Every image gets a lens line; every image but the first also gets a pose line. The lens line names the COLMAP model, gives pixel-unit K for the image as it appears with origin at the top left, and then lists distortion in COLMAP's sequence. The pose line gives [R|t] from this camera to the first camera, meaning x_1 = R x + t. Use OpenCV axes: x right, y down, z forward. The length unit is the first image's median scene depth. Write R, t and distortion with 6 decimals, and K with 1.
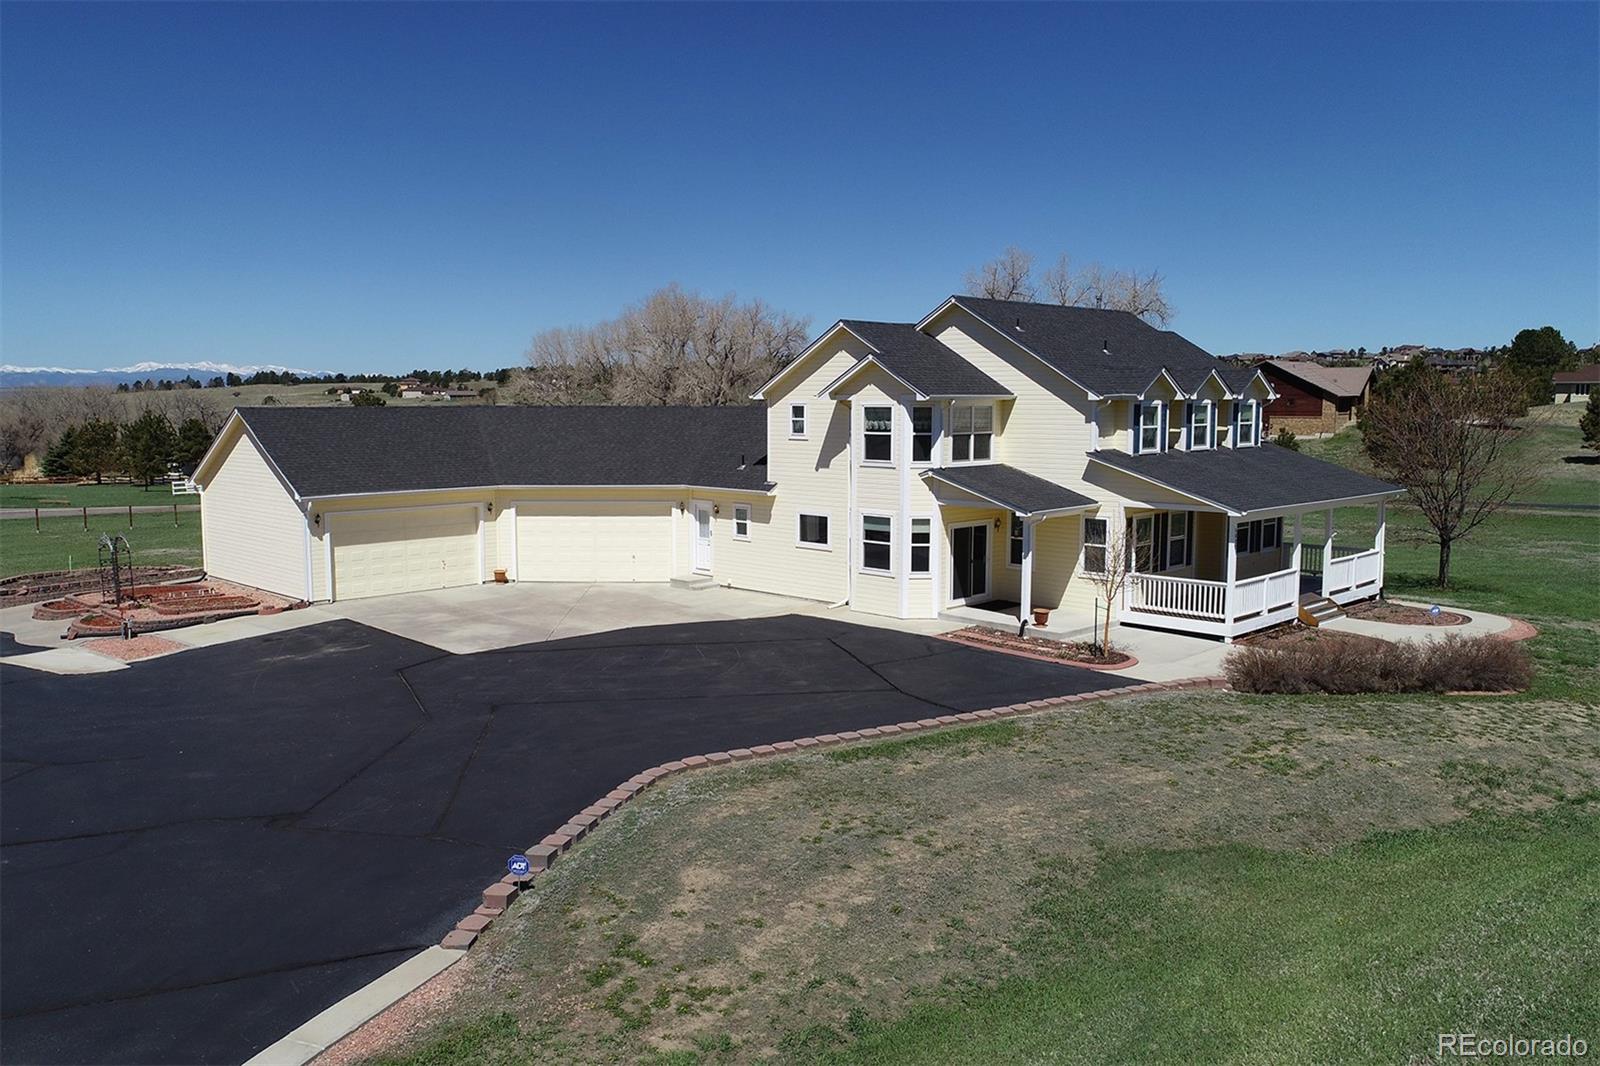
lens RADIAL K [[1265.2, 0, 765.4], [0, 1265.2, 536.1], [0, 0, 1]] dist [0.005055, -0.010138]
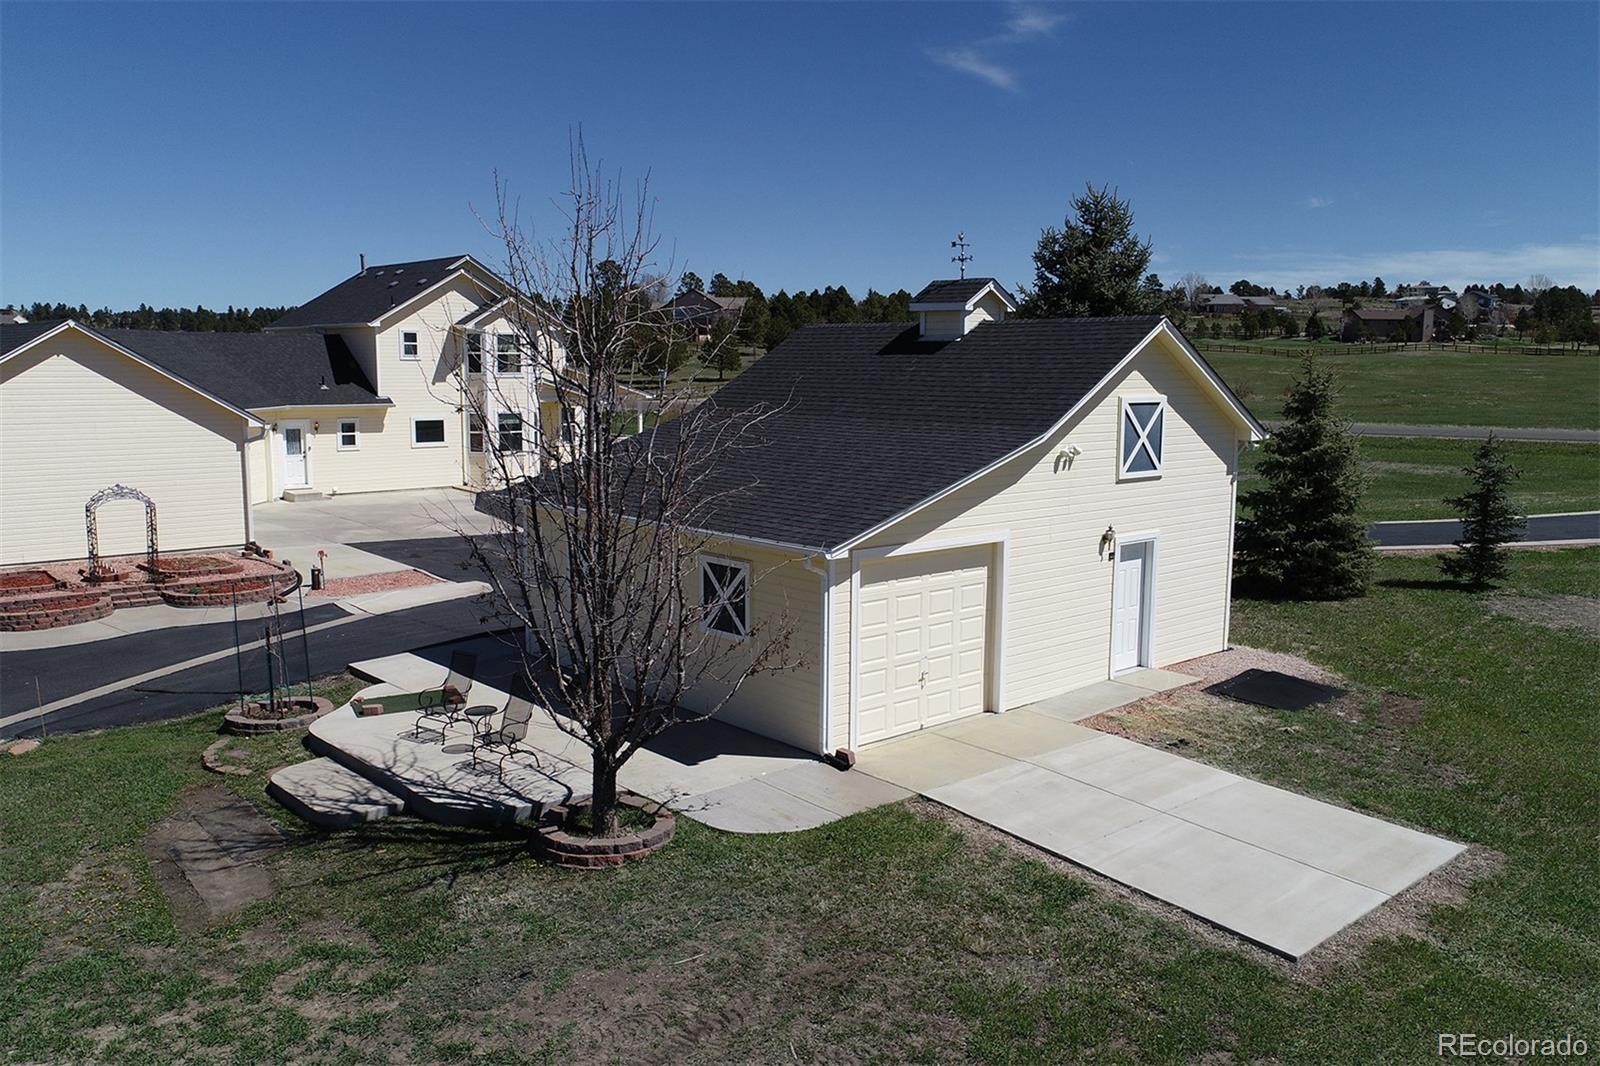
lens RADIAL K [[1265.2, 0, 799.8], [0, 1265.2, 533.4], [0, 0, 1]] dist [0.005055, -0.010138]
pose [[0.062324, -0.134803, 0.988911, -1.279446], [0.104535, 0.986269, 0.127854, -0.029766], [-0.992566, 0.095407, 0.075560, 0.585868]]
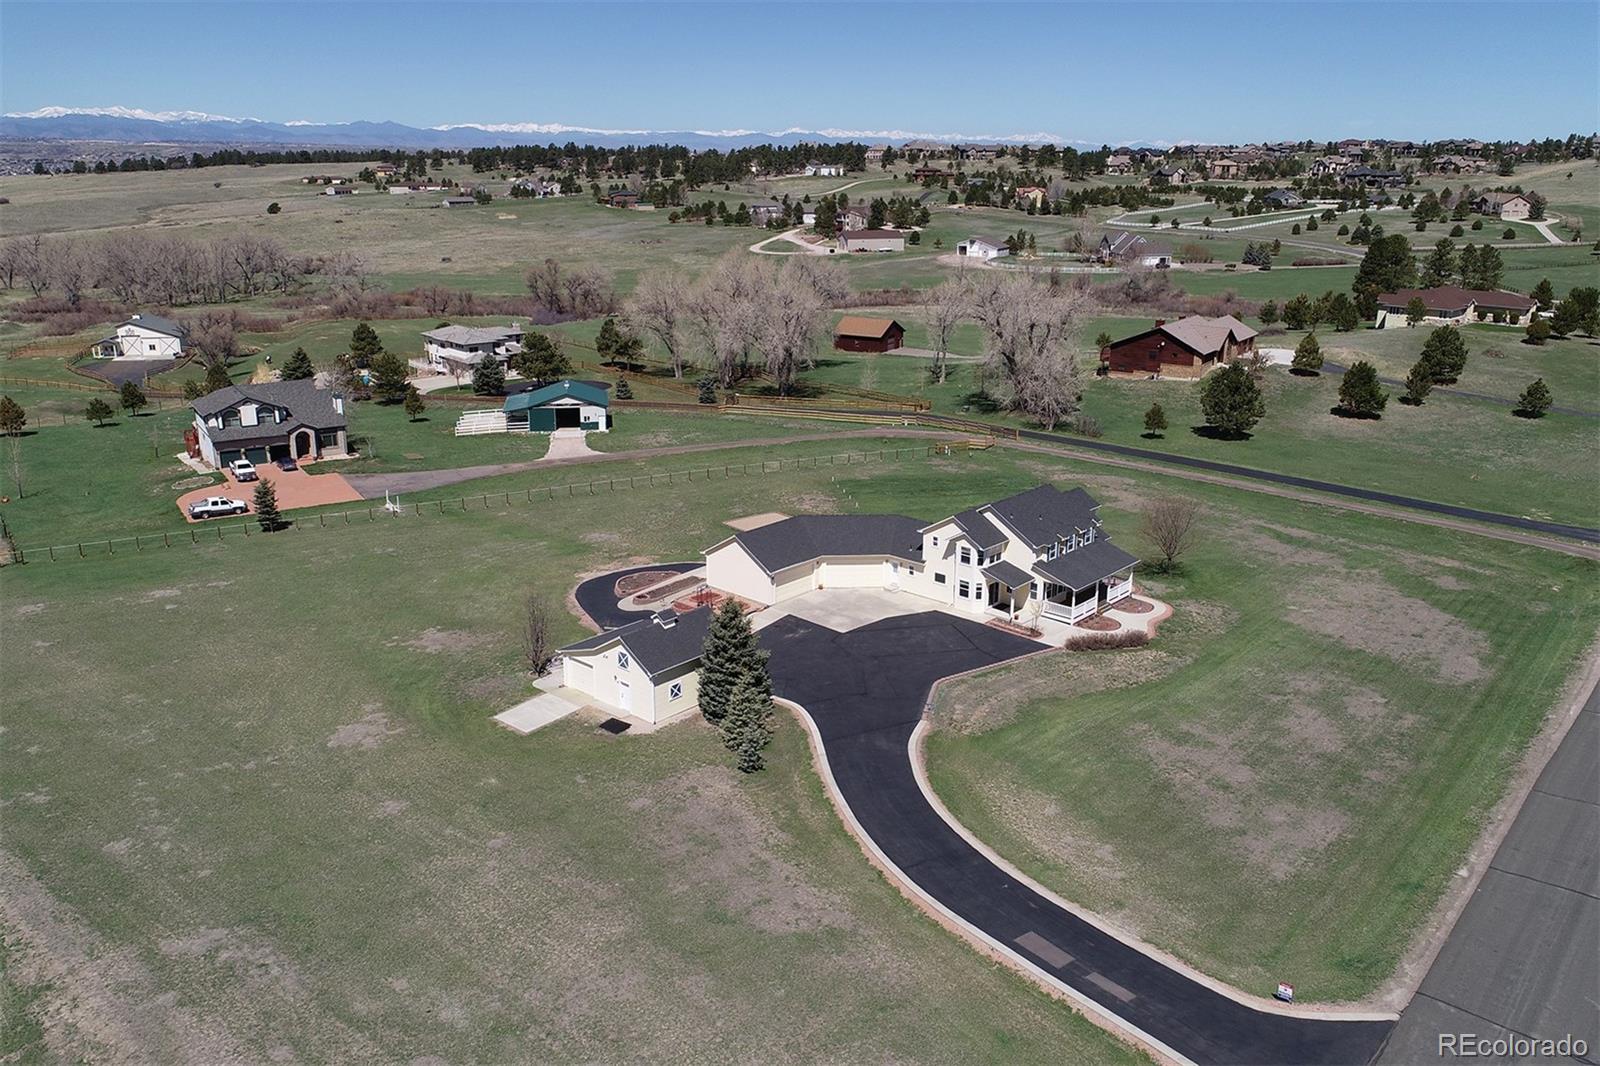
lens RADIAL K [[1265.2, 0, 805.4], [0, 1265.2, 539.7], [0, 0, 1]] dist [0.005055, -0.010138]
pose [[0.997943, -0.012191, 0.062943, -0.488124], [0.000103, 0.982057, 0.188582, -0.690455], [-0.064112, -0.188188, 0.980038, -1.964540]]
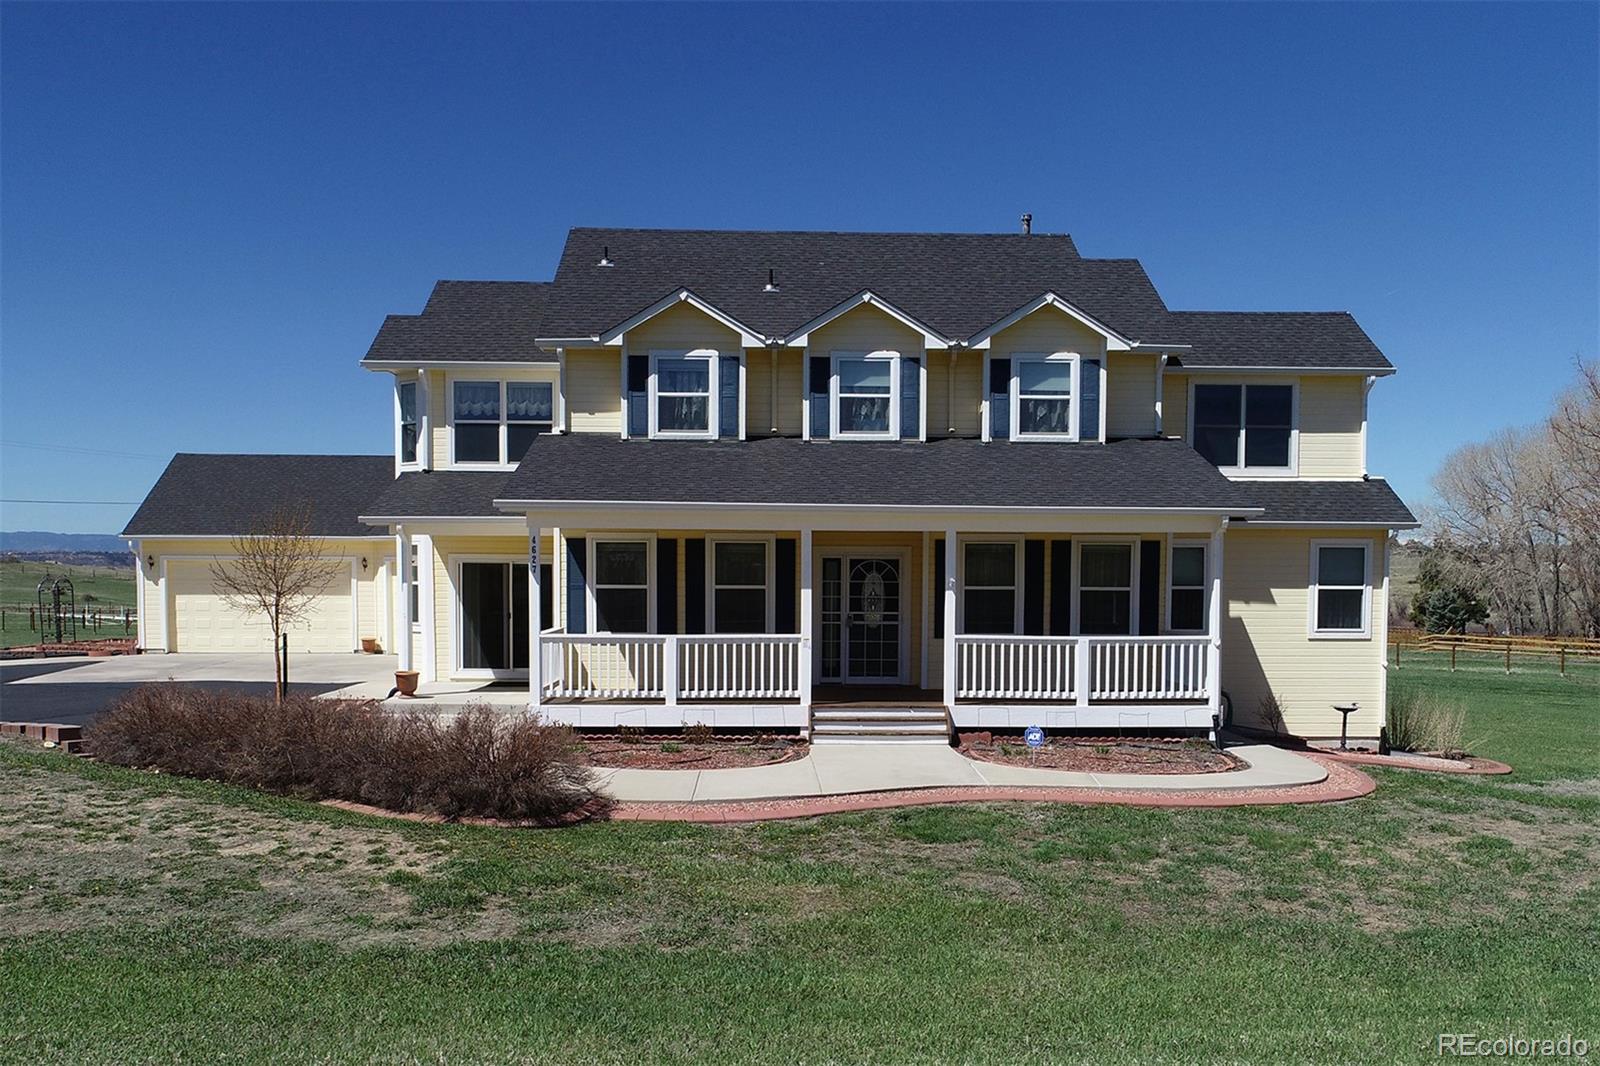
lens RADIAL K [[1567.9, 0, 816.3], [0, 1567.9, 669.4], [0, 0, 1]] dist [0.007676, 0.000000]
pose [[0.734481, 0.046468, -0.677037, 0.850402], [-0.079380, 0.996687, -0.017708, 0.050293], [0.673971, 0.066749, 0.735736, 0.506523]]
